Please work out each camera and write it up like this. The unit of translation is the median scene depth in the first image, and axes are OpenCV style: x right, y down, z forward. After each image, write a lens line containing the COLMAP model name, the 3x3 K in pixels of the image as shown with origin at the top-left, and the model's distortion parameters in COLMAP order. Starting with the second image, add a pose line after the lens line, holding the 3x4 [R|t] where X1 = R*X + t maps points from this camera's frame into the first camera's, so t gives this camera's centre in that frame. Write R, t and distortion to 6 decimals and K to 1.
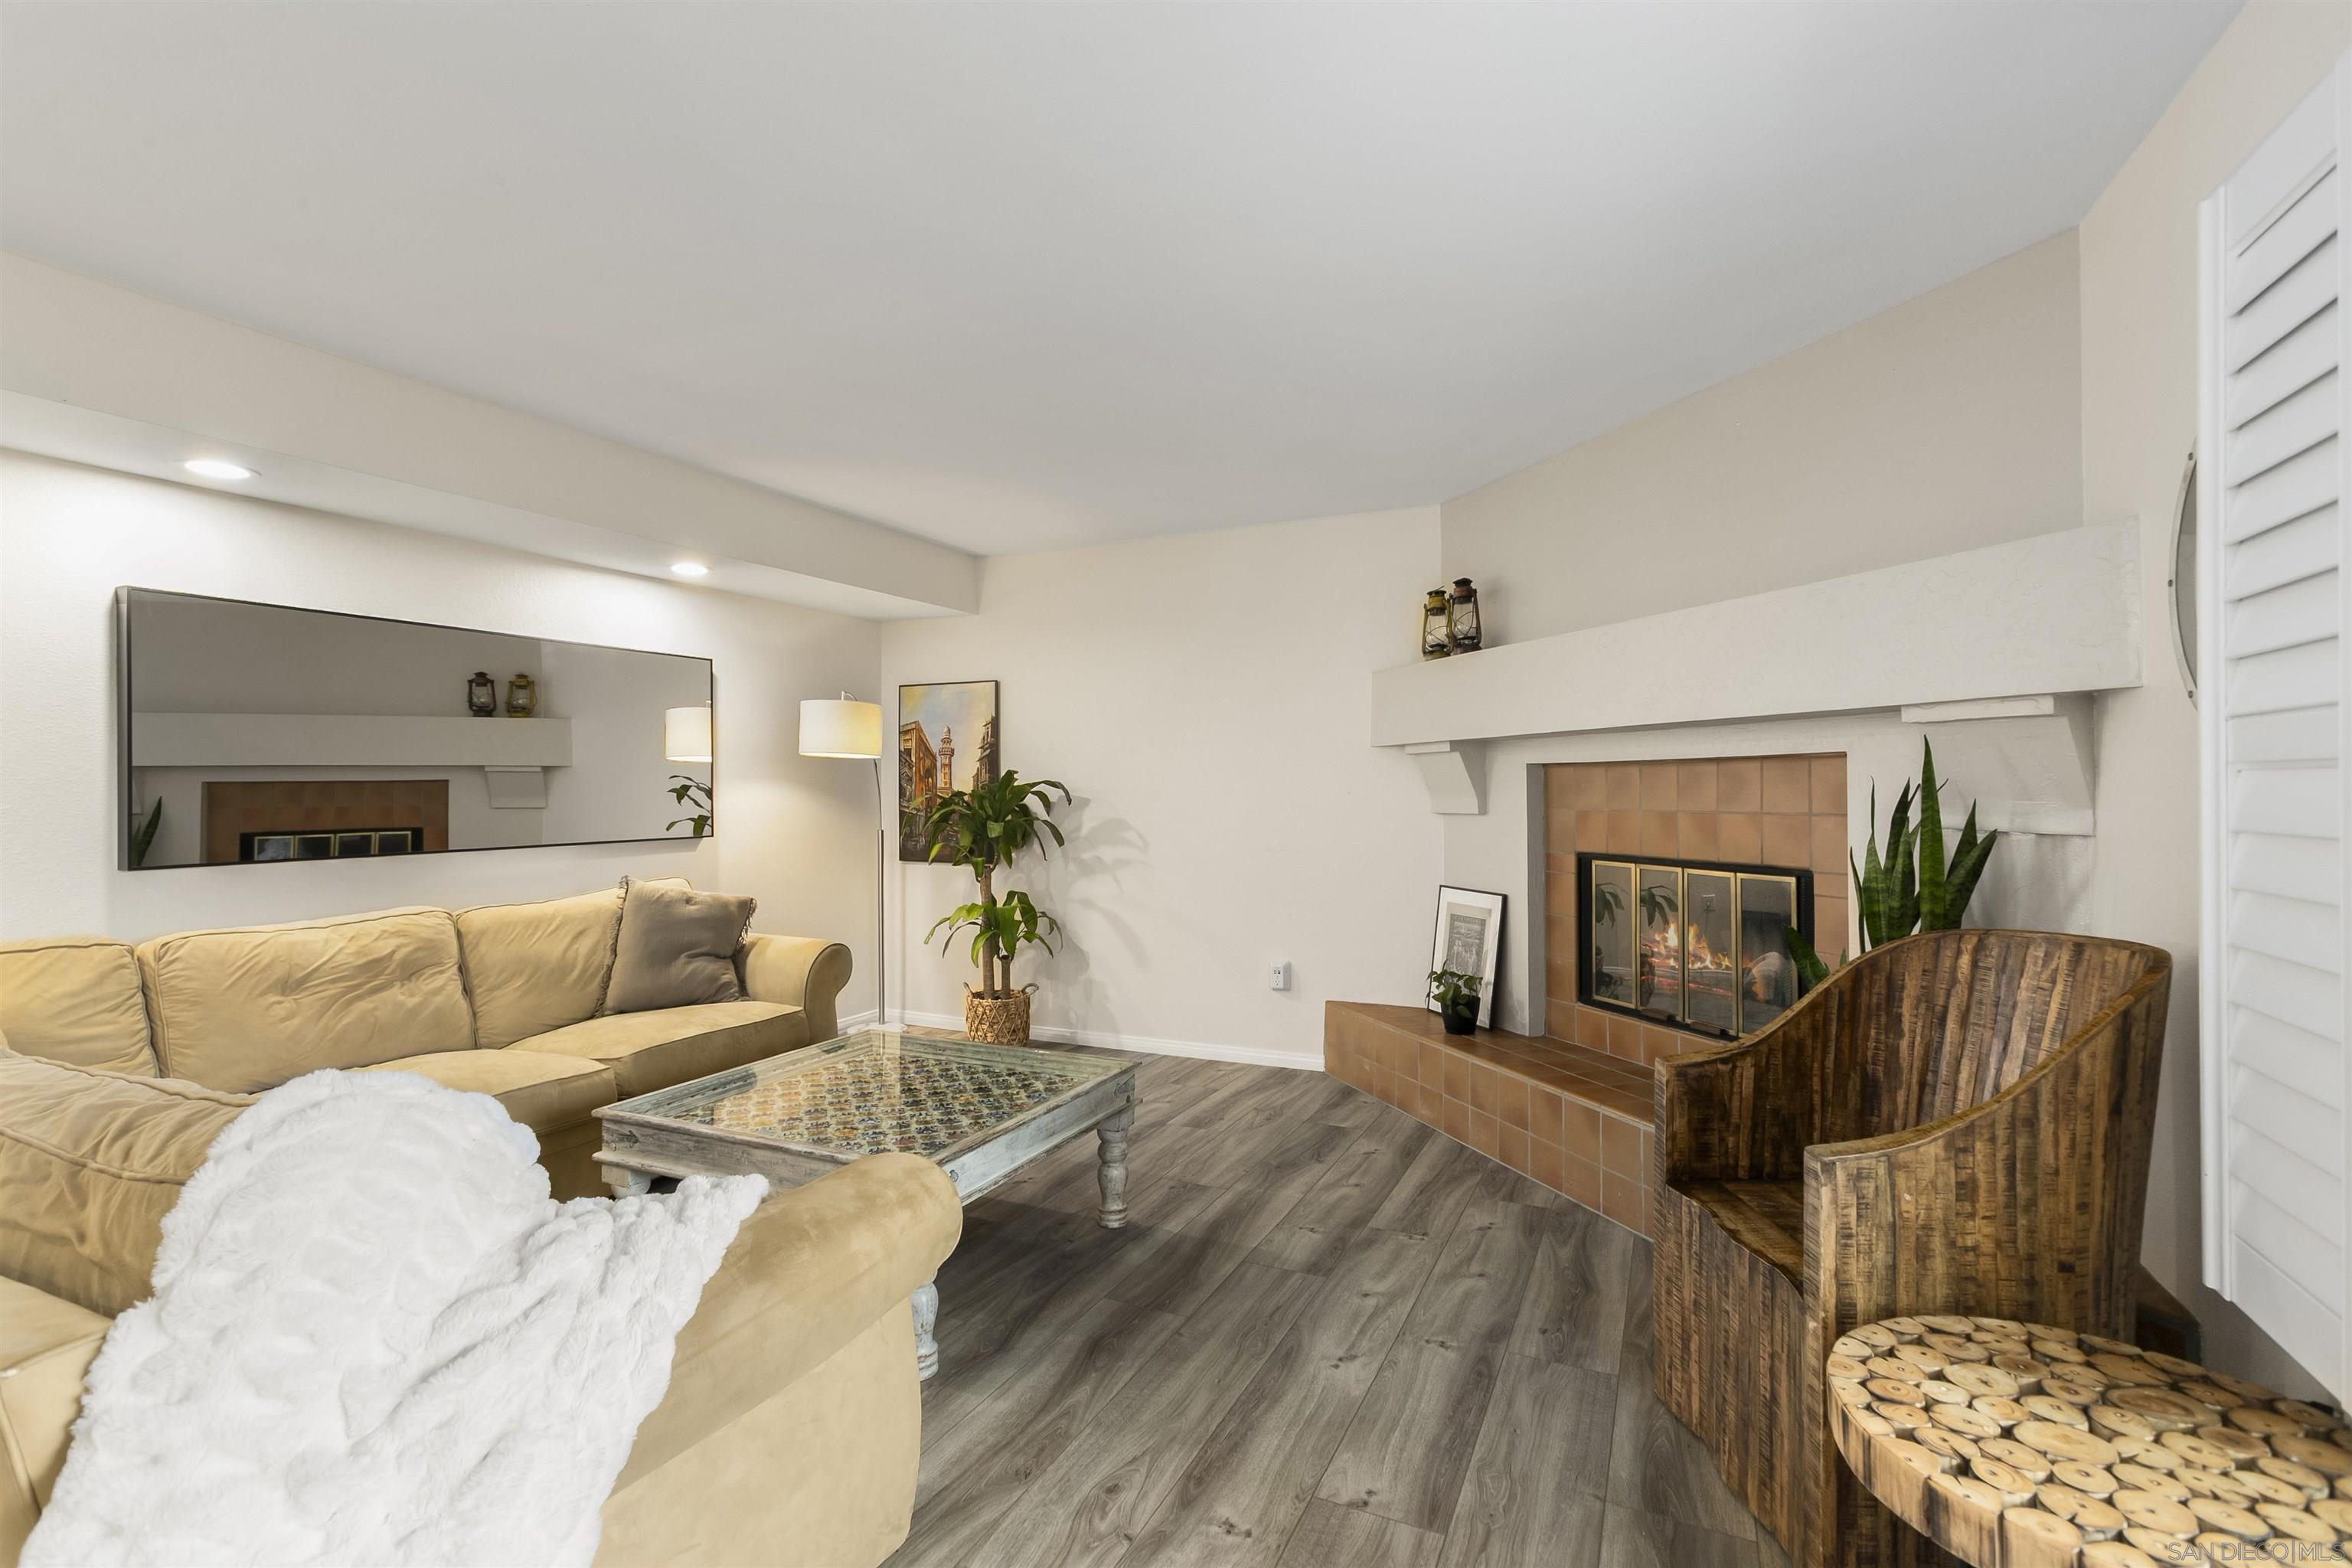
lens RADIAL K [[1074.6, 0, 1174.3], [0, 1074.6, 786.4], [0, 0, 1]] dist [0.001417, -0.000070]
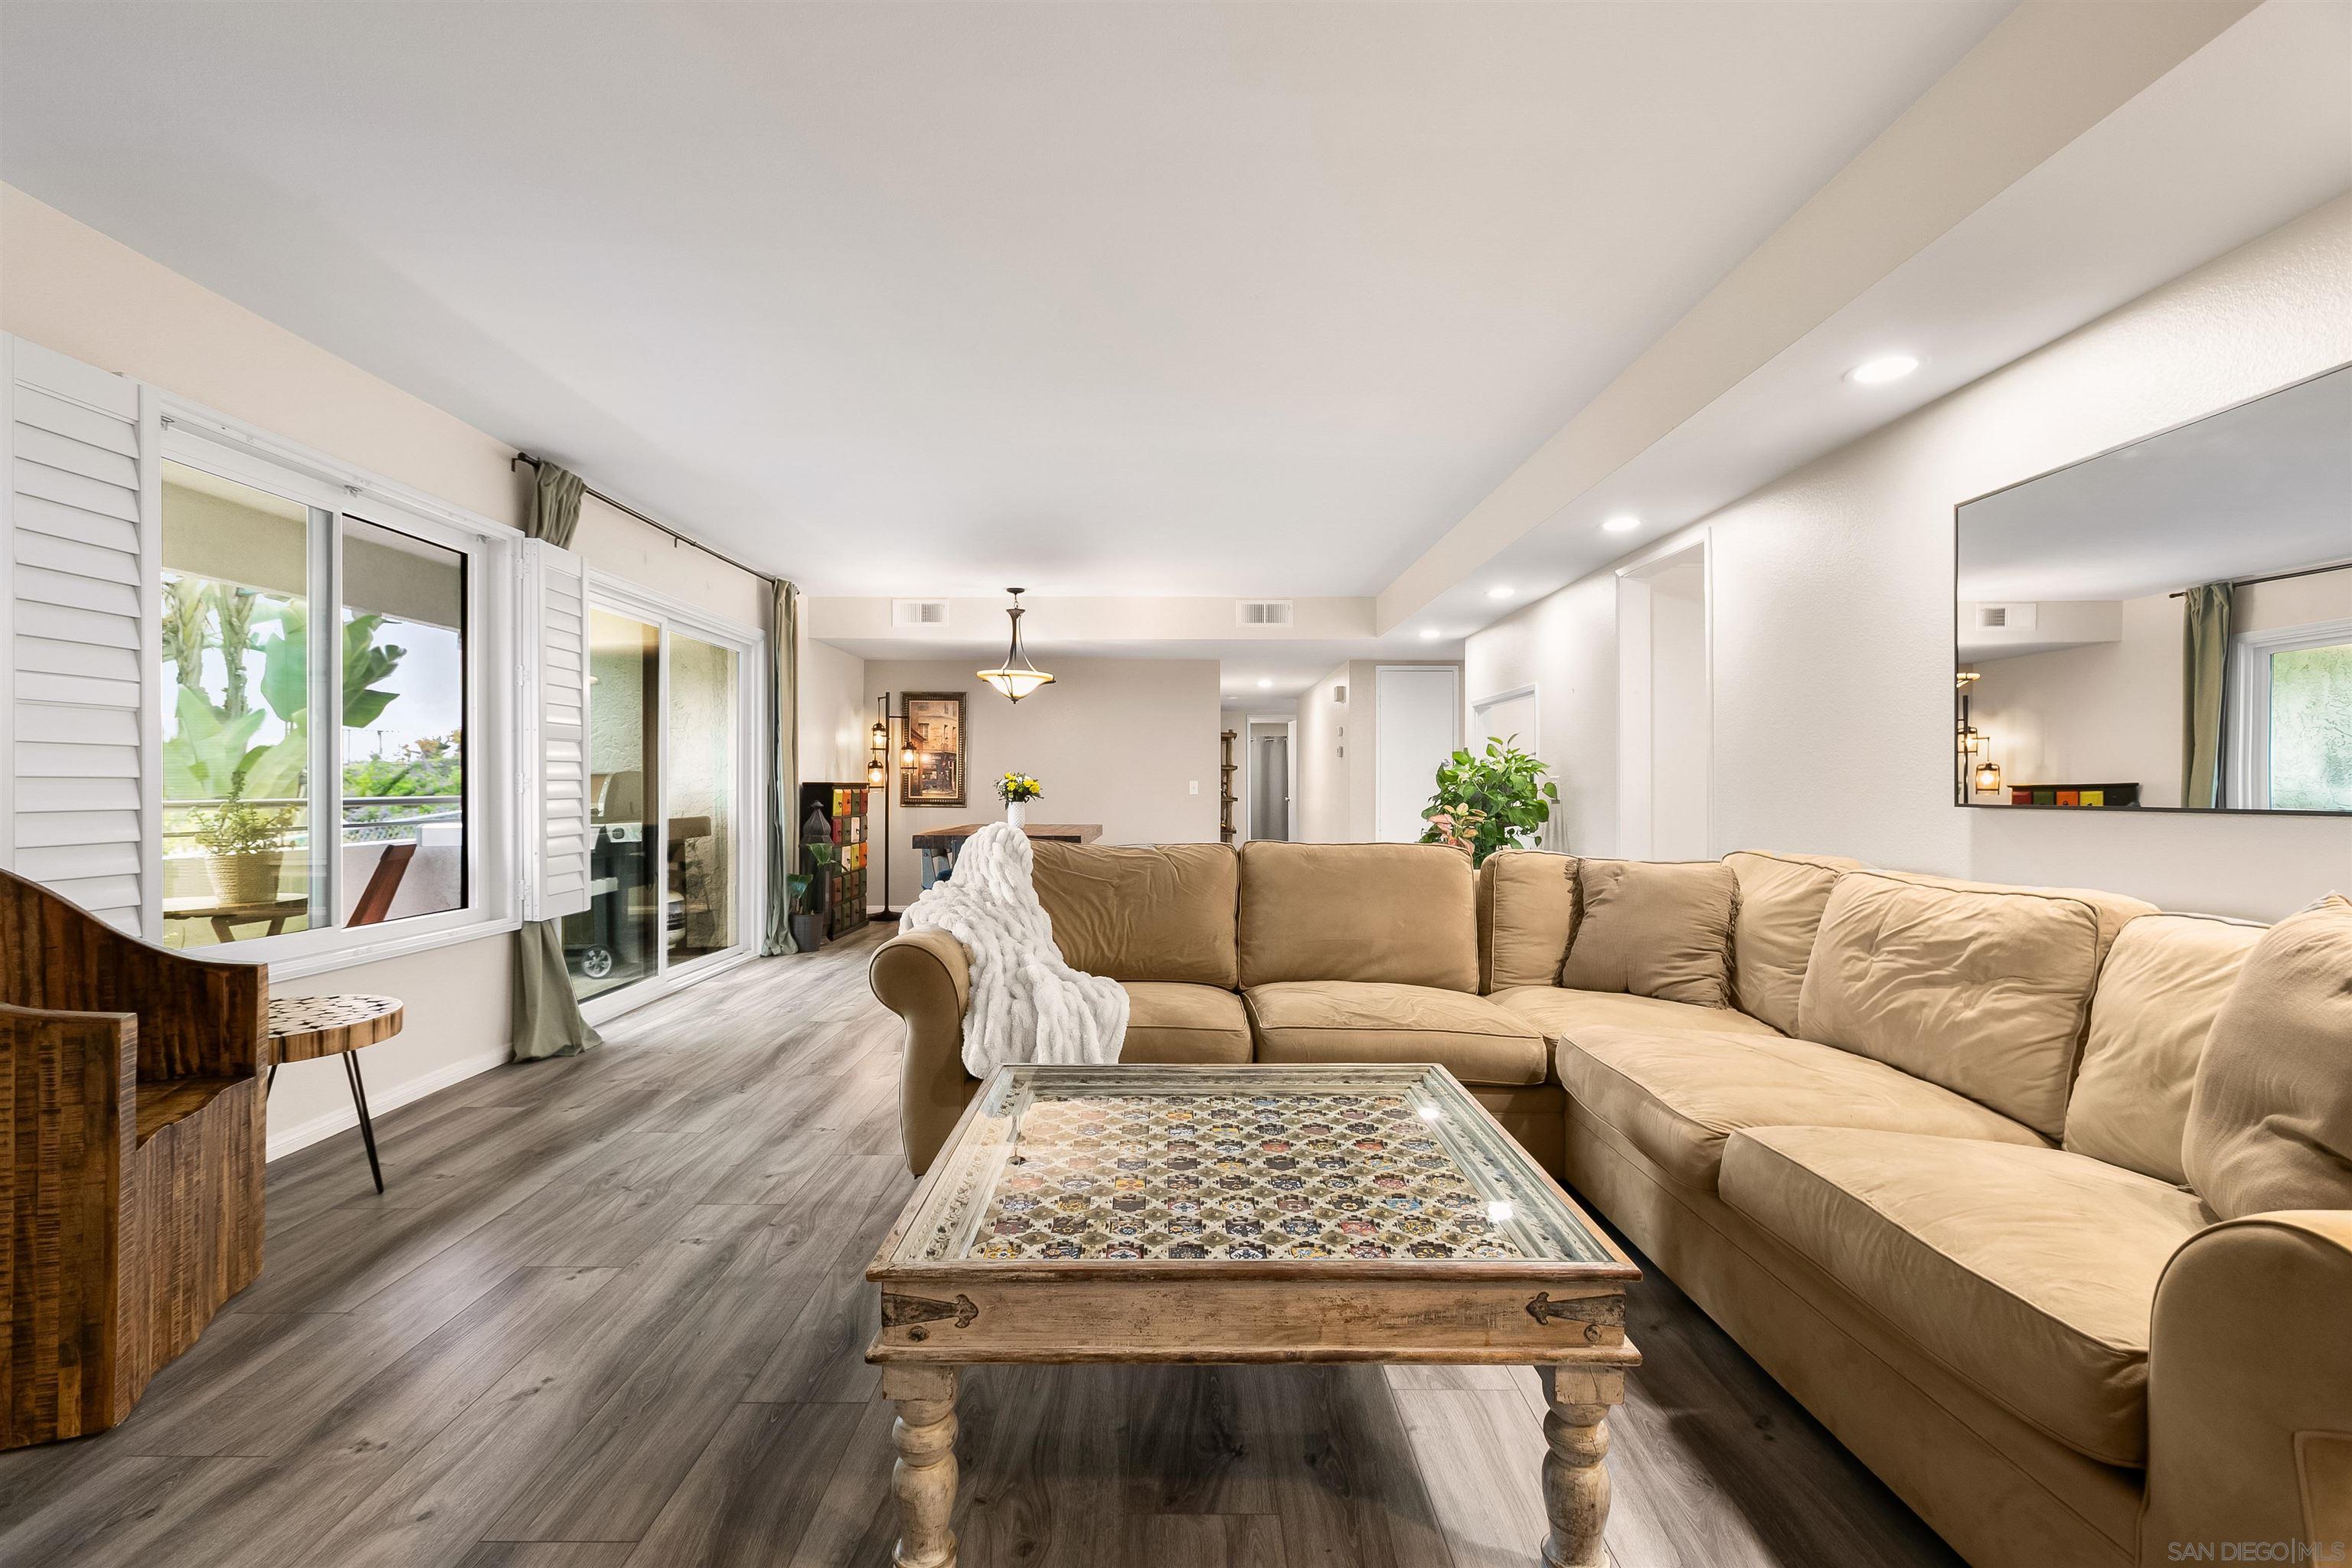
lens RADIAL K [[1074.6, 0, 1179.0], [0, 1074.6, 786.7], [0, 0, 1]] dist [0.001417, -0.000070]
pose [[-0.907979, 0.004874, -0.418987, 0.046424], [0.004794, 0.999988, 0.001244, 0.065601], [0.418988, -0.000879, -0.907991, 1.821506]]
